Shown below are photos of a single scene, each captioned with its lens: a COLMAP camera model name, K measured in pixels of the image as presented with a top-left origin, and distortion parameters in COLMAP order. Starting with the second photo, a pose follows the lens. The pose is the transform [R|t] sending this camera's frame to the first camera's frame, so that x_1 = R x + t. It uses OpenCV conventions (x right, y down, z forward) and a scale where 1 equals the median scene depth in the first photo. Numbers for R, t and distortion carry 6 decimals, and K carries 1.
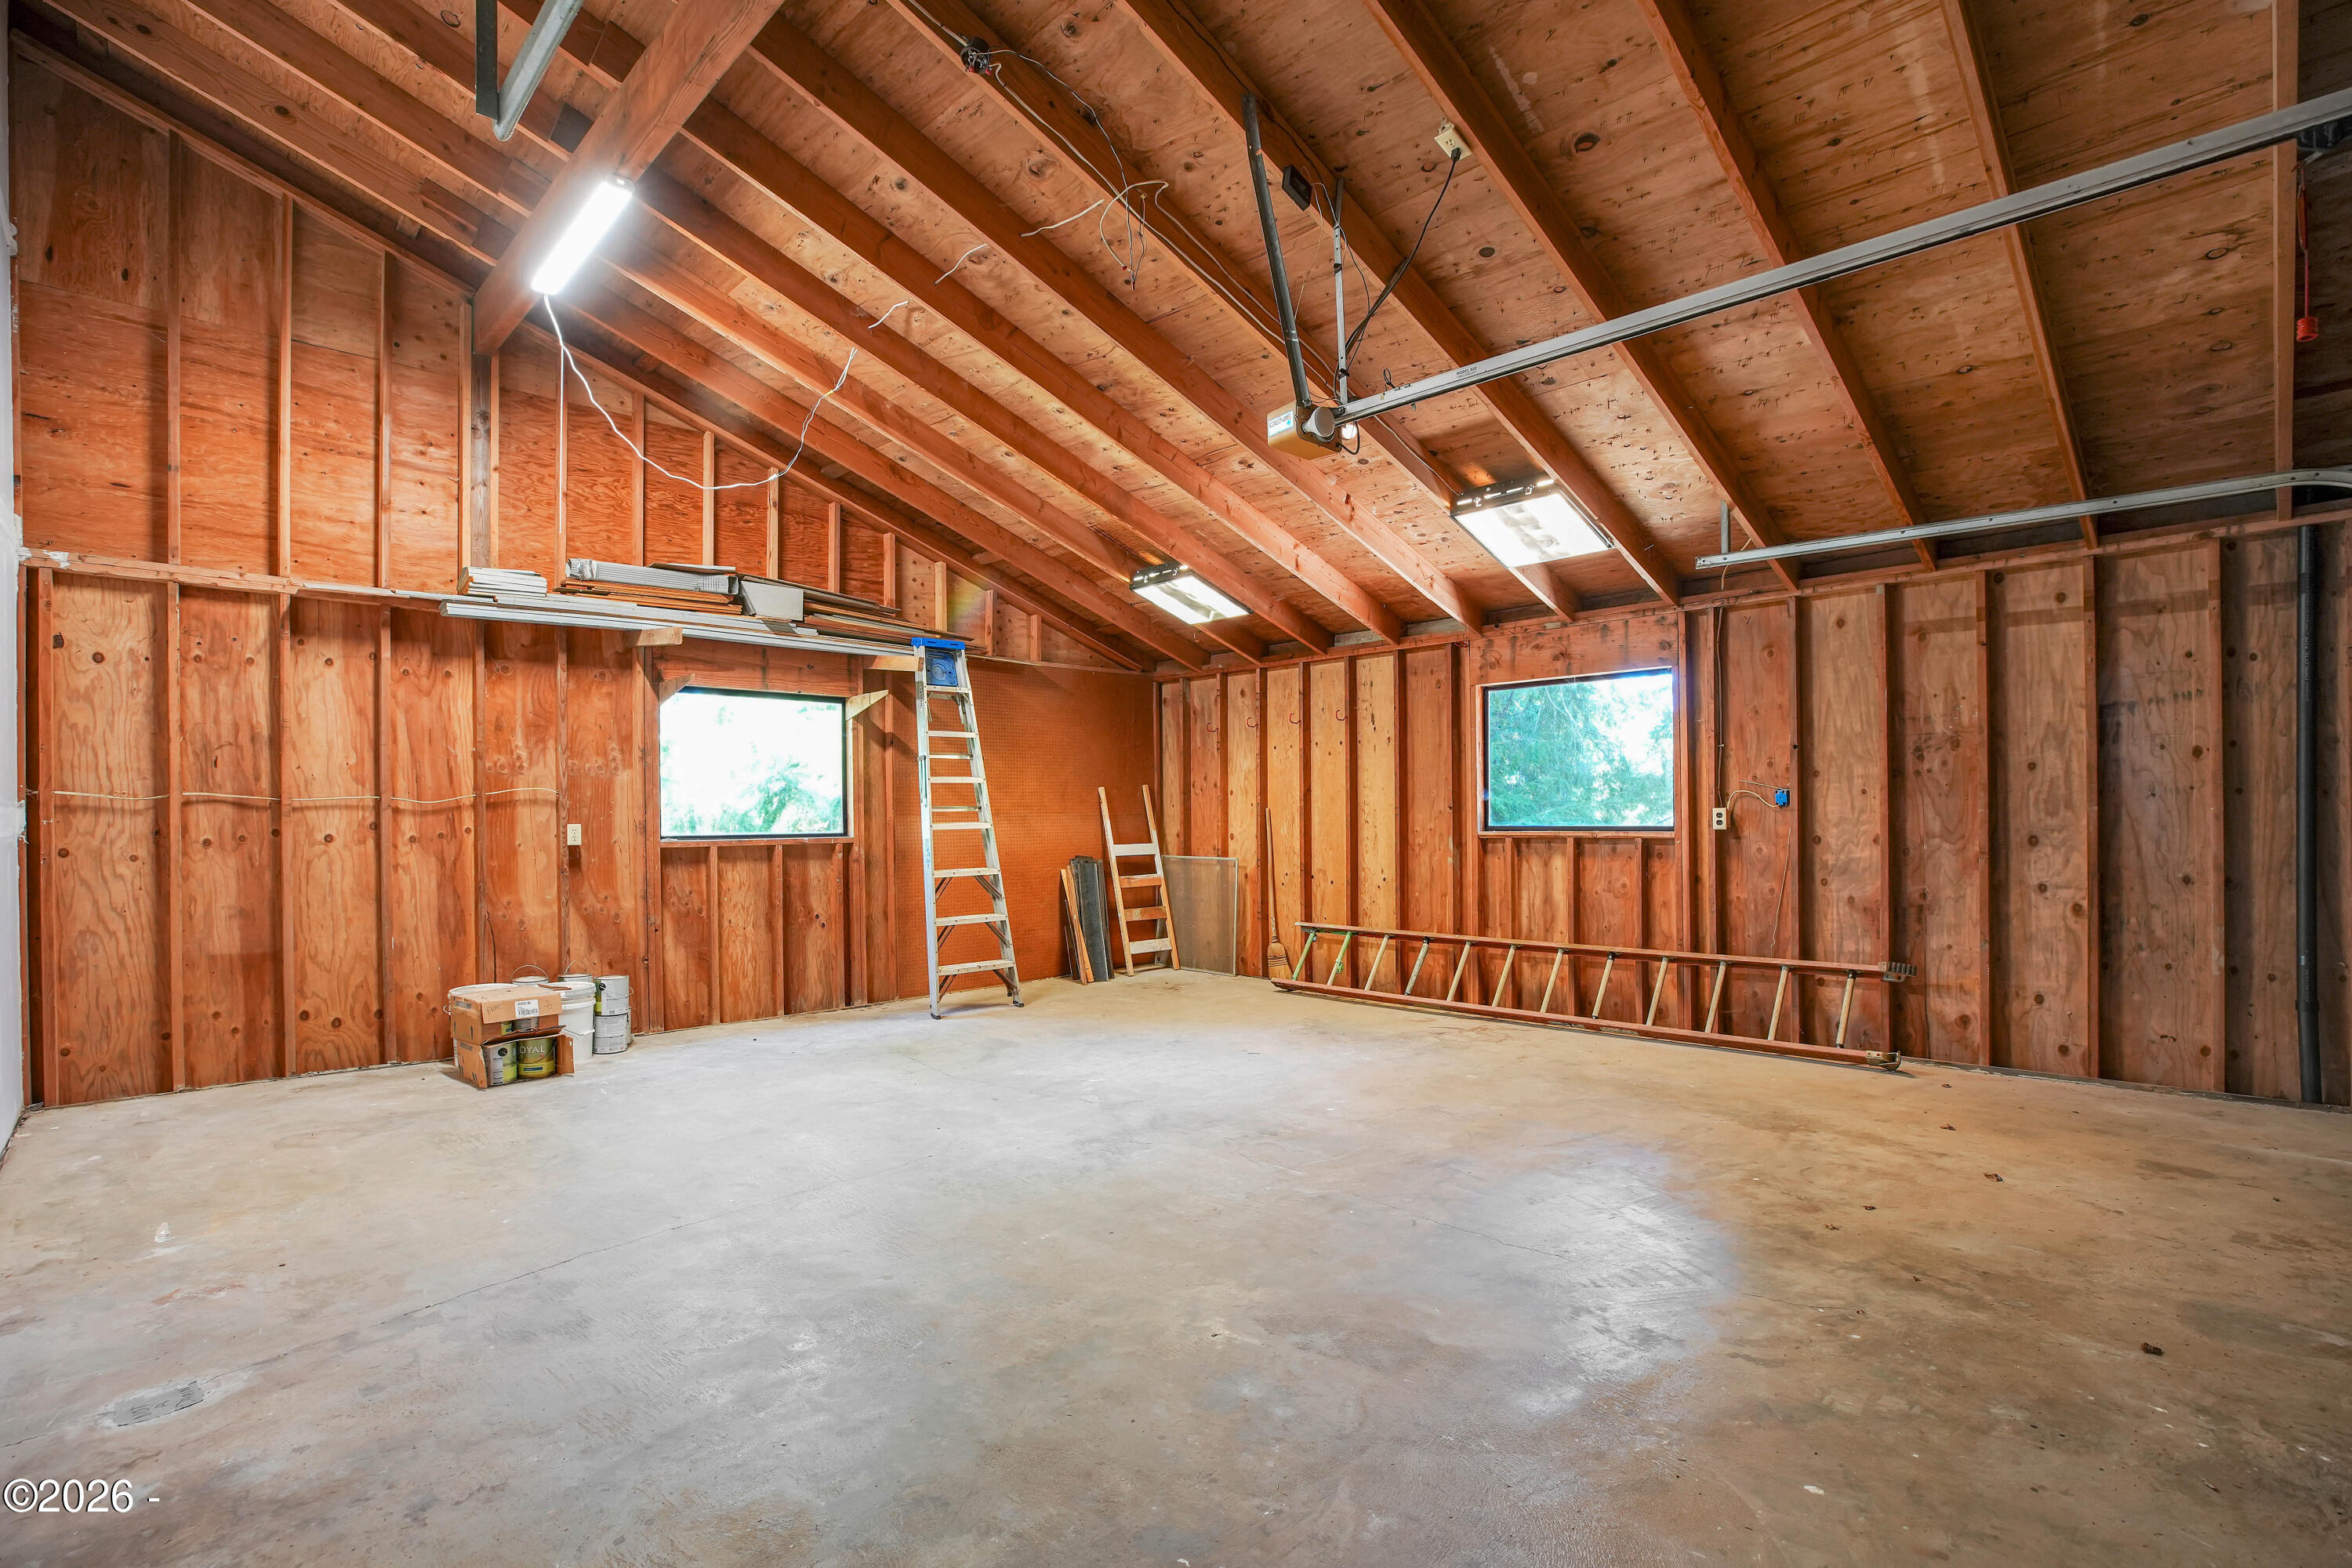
lens RADIAL K [[1098.4, 0, 1185.0], [0, 1098.4, 792.8], [0, 0, 1]] dist [-0.044391, 0.010897]
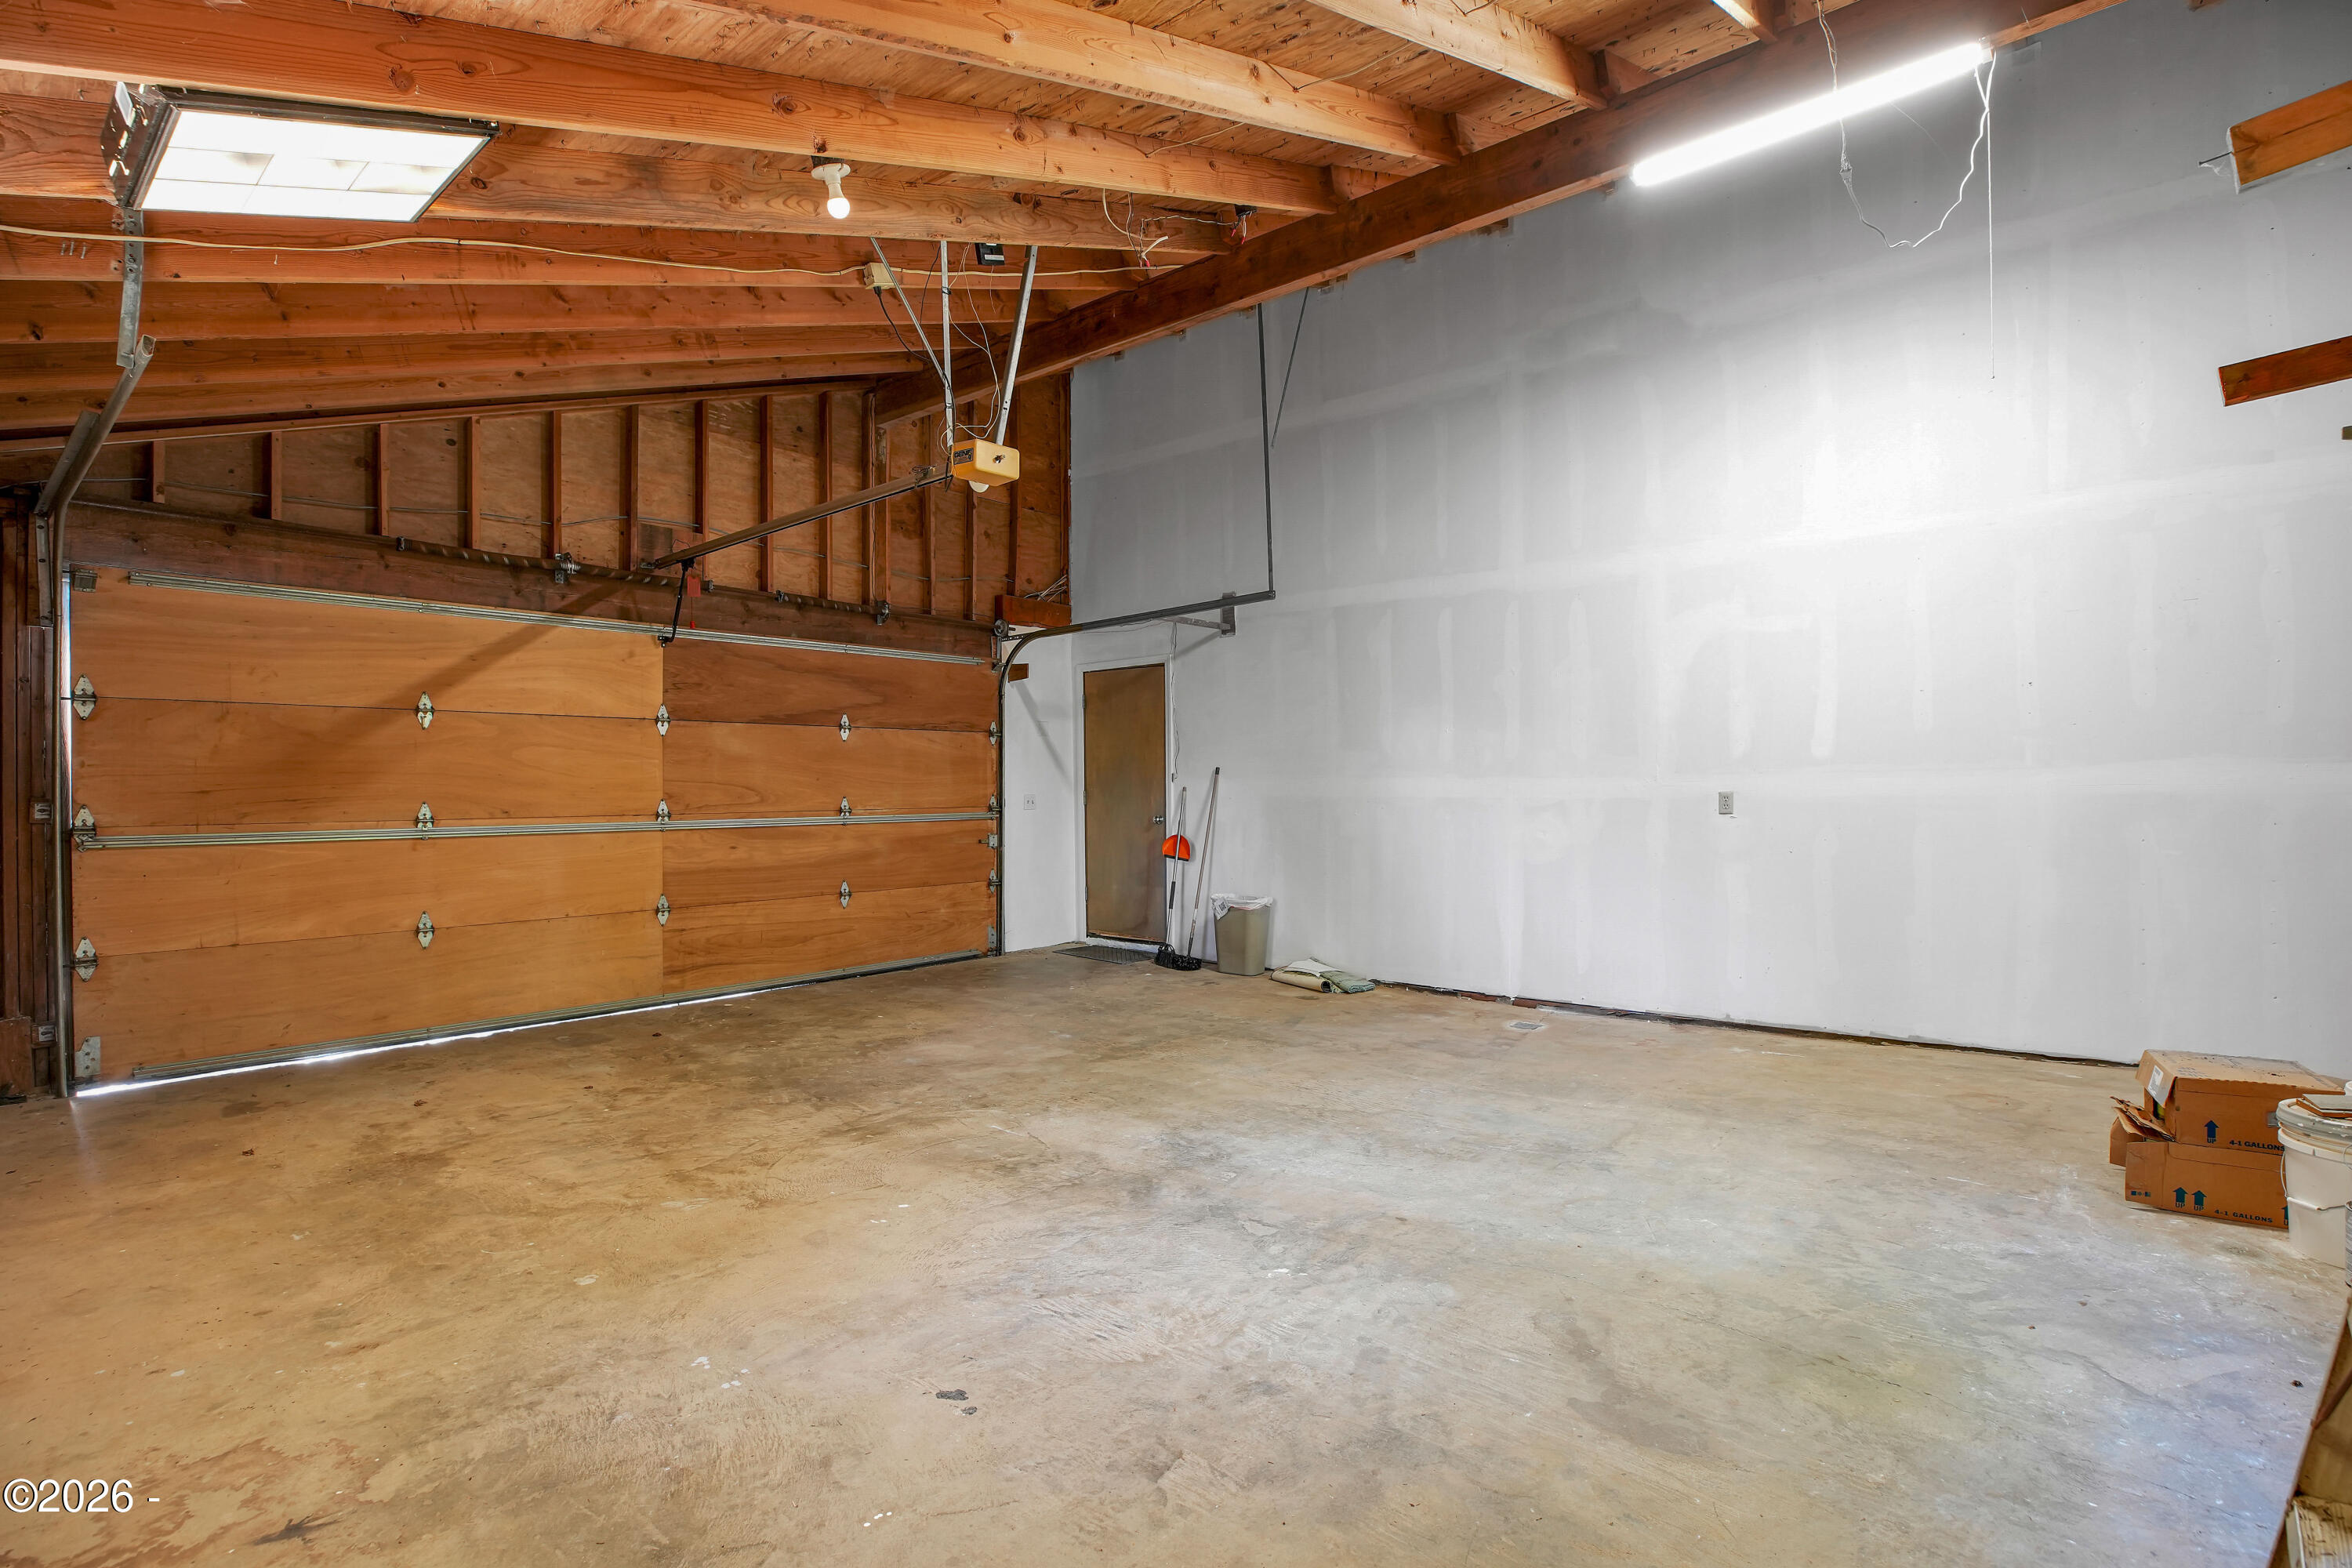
lens RADIAL K [[1098.4, 0, 1185.0], [0, 1098.4, 792.8], [0, 0, 1]] dist [-0.044391, 0.010897]
pose [[-0.994714, 0.016471, -0.101352, 0.019603], [0.017219, 0.999831, -0.006511, 0.030009], [0.101228, -0.008222, -0.994829, 1.857891]]
